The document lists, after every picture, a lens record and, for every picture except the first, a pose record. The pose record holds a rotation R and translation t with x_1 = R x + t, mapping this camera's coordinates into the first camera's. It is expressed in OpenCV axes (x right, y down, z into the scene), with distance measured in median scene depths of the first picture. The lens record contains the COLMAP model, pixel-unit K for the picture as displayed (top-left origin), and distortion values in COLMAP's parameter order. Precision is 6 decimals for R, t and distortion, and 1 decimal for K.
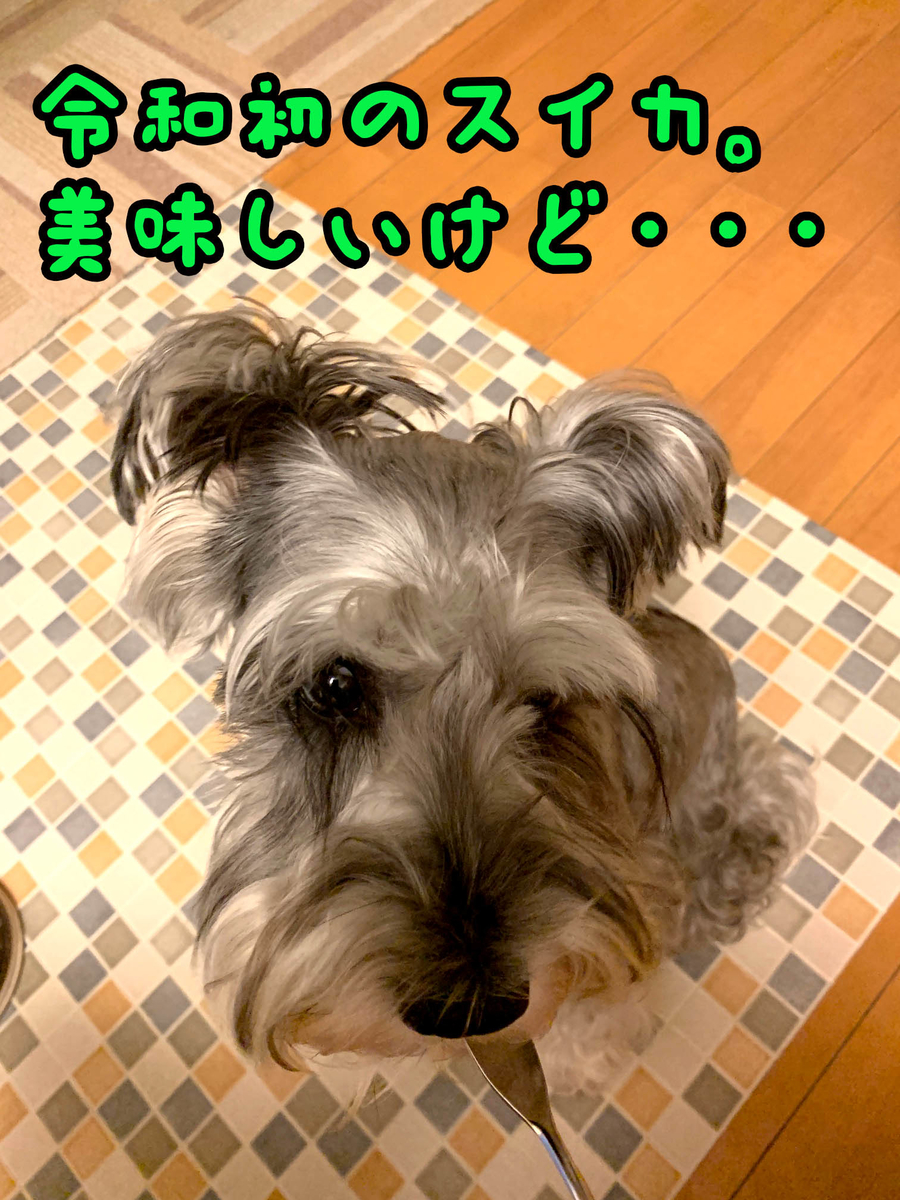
lens RADIAL K [[894.3, 0, 452.0], [0, 894.3, 641.4], [0, 0, 1]] dist [-0.032285, 0.008892]
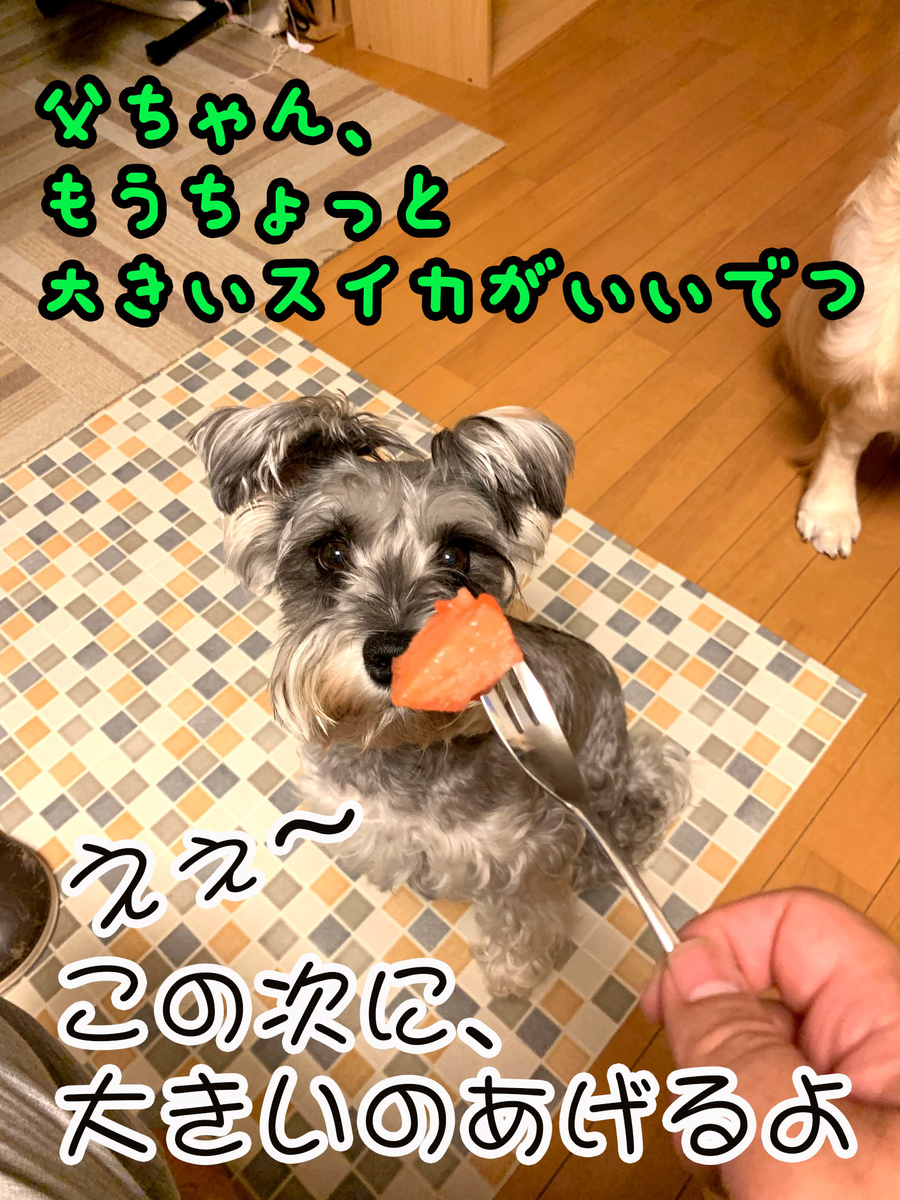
lens RADIAL K [[921.0, 0, 460.9], [0, 921.0, 622.4], [0, 0, 1]] dist [-0.031617, -0.005616]
pose [[0.996414, 0.019647, 0.082293, -0.042606], [-0.007187, 0.988804, -0.149044, 0.139839], [-0.084300, 0.147918, 0.985400, -0.319716]]
